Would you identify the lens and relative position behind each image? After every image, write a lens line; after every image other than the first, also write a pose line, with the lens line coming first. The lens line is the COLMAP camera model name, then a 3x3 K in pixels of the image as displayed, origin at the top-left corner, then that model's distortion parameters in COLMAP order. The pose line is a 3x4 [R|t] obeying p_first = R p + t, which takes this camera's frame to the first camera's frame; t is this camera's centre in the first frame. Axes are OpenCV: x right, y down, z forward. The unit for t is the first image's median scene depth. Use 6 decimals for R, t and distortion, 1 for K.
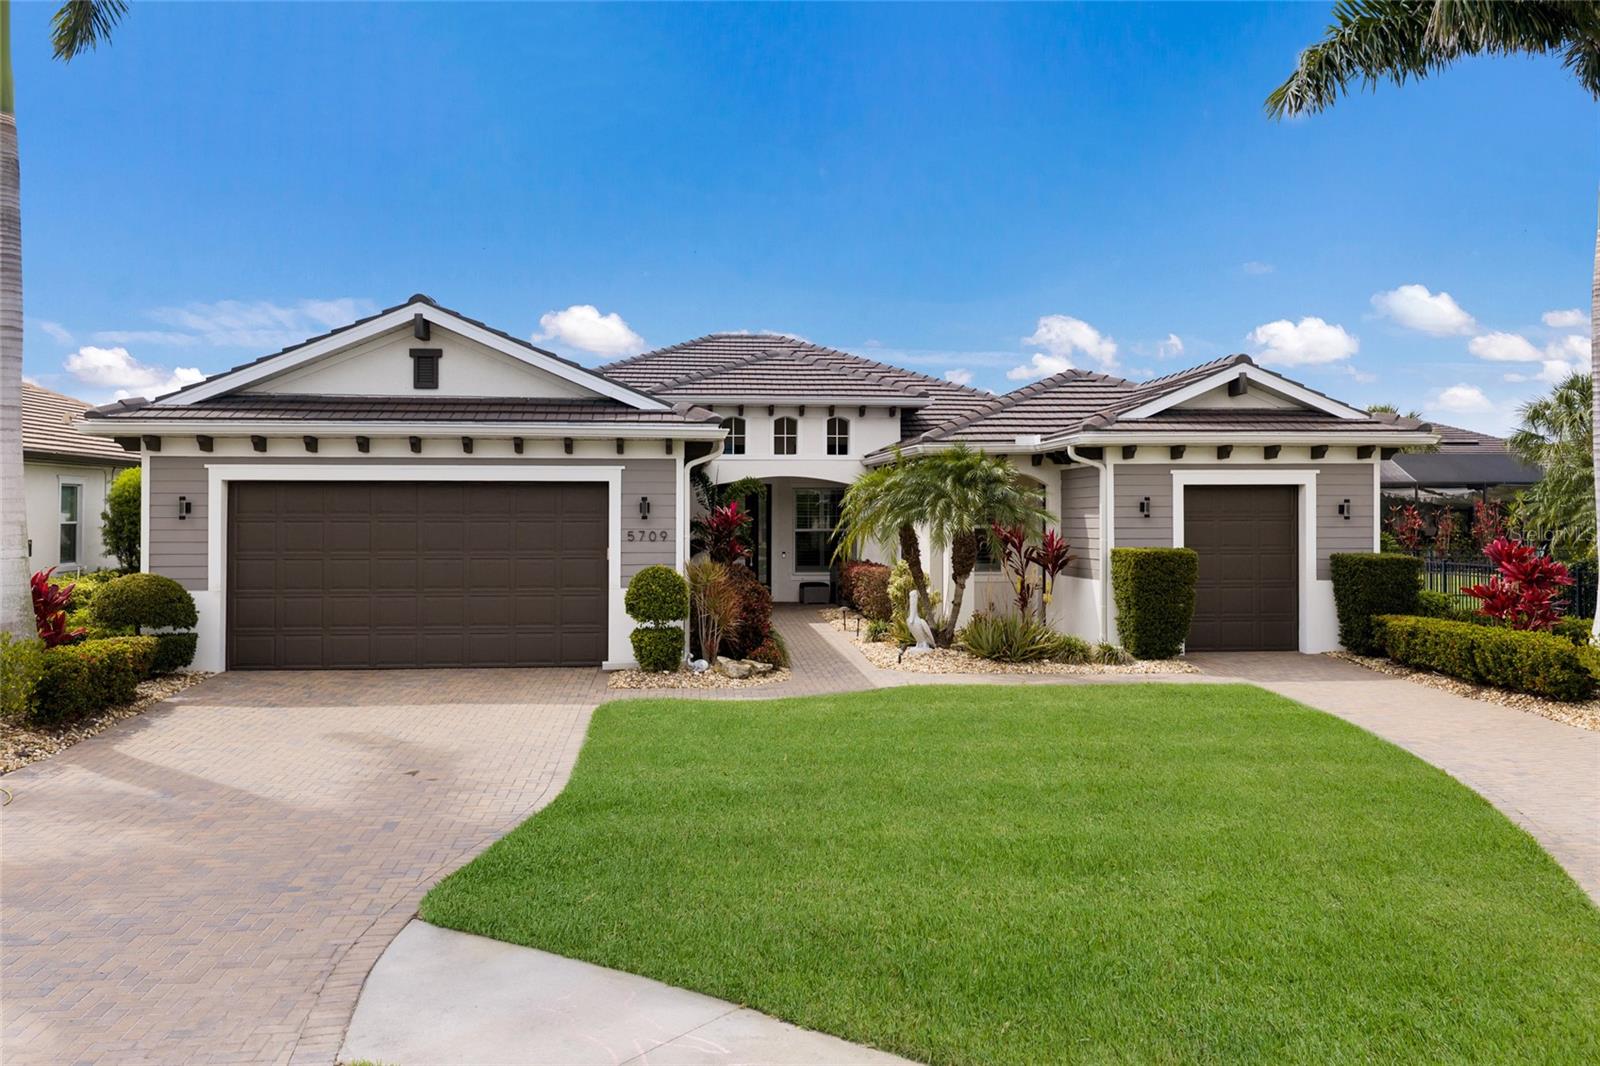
lens RADIAL K [[1289.8, 0, 801.8], [0, 1289.8, 488.6], [0, 0, 1]] dist [0.045101, 0.002858]
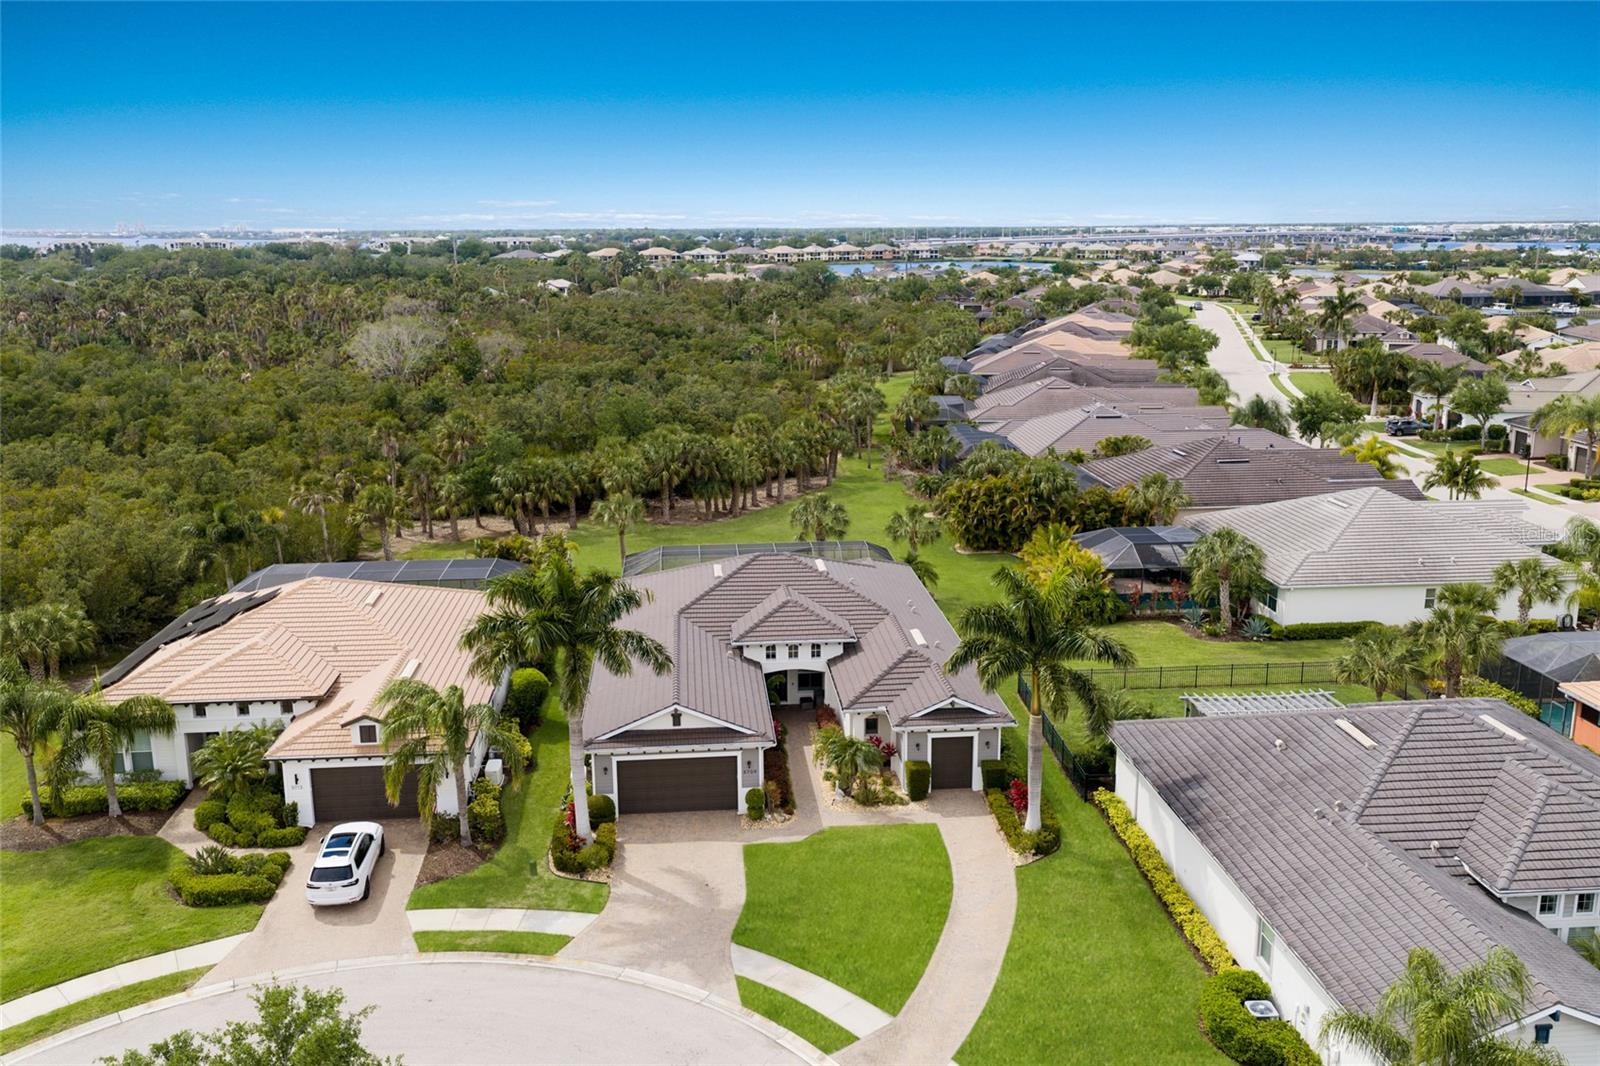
lens RADIAL K [[1289.8, 0, 800.0], [0, 1289.8, 525.3], [0, 0, 1]] dist [0.045101, 0.002858]
pose [[0.999922, -0.010740, -0.006448, 0.024654], [0.011969, 0.970999, 0.238785, -1.207374], [0.003696, -0.238843, 0.971051, -1.764642]]
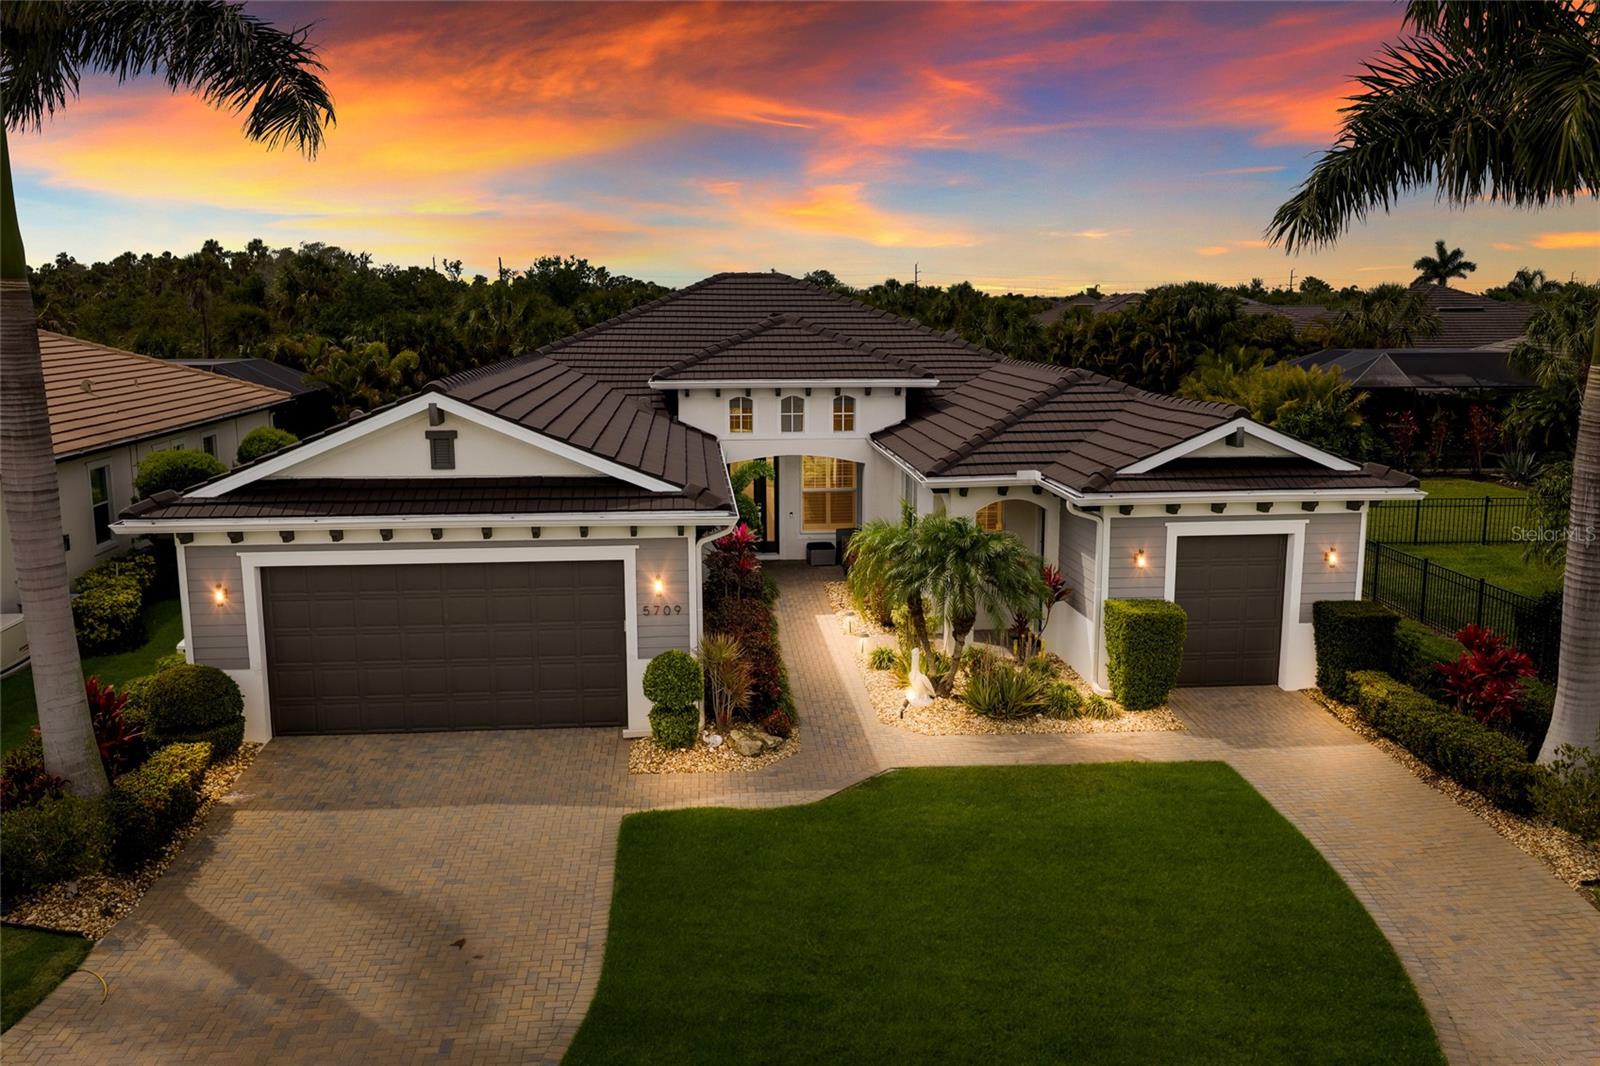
lens RADIAL K [[1289.8, 0, 807.2], [0, 1289.8, 522.3], [0, 0, 1]] dist [0.045101, 0.002858]
pose [[0.999993, -0.003482, -0.001515, 0.000197], [0.003702, 0.982796, 0.184659, -0.215249], [0.000846, -0.184663, 0.982801, -0.017483]]
